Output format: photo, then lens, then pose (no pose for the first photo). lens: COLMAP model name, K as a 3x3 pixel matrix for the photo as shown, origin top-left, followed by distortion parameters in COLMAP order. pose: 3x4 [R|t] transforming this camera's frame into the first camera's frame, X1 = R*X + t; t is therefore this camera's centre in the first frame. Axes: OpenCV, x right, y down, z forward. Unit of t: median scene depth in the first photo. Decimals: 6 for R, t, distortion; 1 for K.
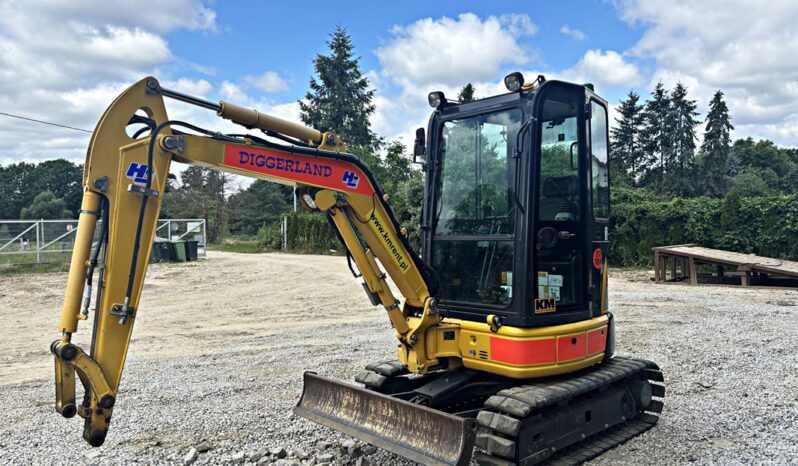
lens RADIAL K [[594.8, 0, 394.5], [0, 594.8, 233.1], [0, 0, 1]] dist [0.091258, -0.114479]
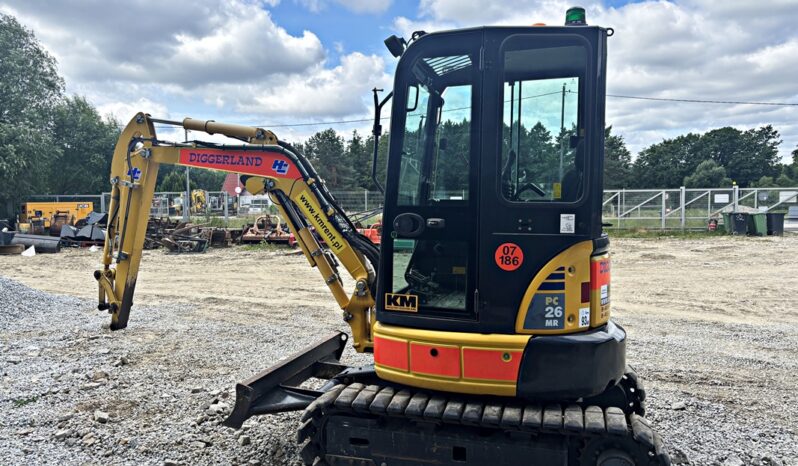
lens RADIAL K [[600.8, 0, 402.4], [0, 600.8, 229.0], [0, 0, 1]] dist [0.040187, -0.041220]
pose [[0.528340, 0.051884, -0.847446, 0.128059], [-0.011953, 0.998487, 0.053680, -0.004270], [0.848949, -0.018232, 0.528161, 0.070837]]
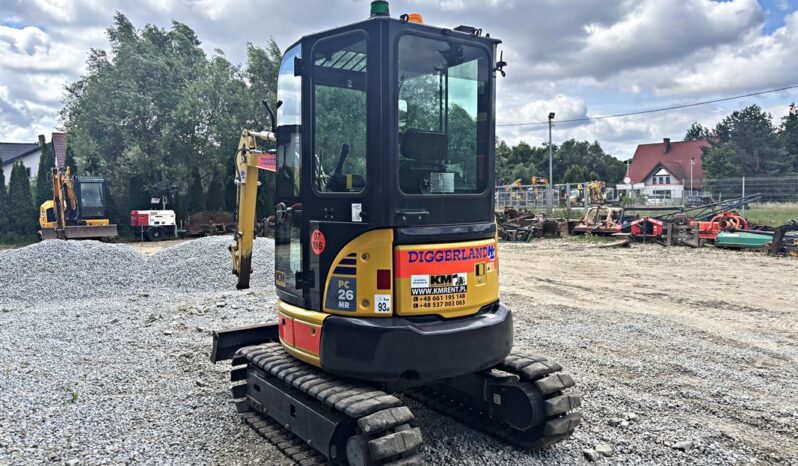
lens RADIAL K [[606.1, 0, 398.4], [0, 606.1, 230.2], [0, 0, 1]] dist [0.050242, -0.049649]
pose [[-0.112783, 0.071087, -0.991073, 0.163982], [0.009485, 0.997469, 0.070466, -0.004365], [0.993574, -0.001453, -0.113172, 0.171949]]
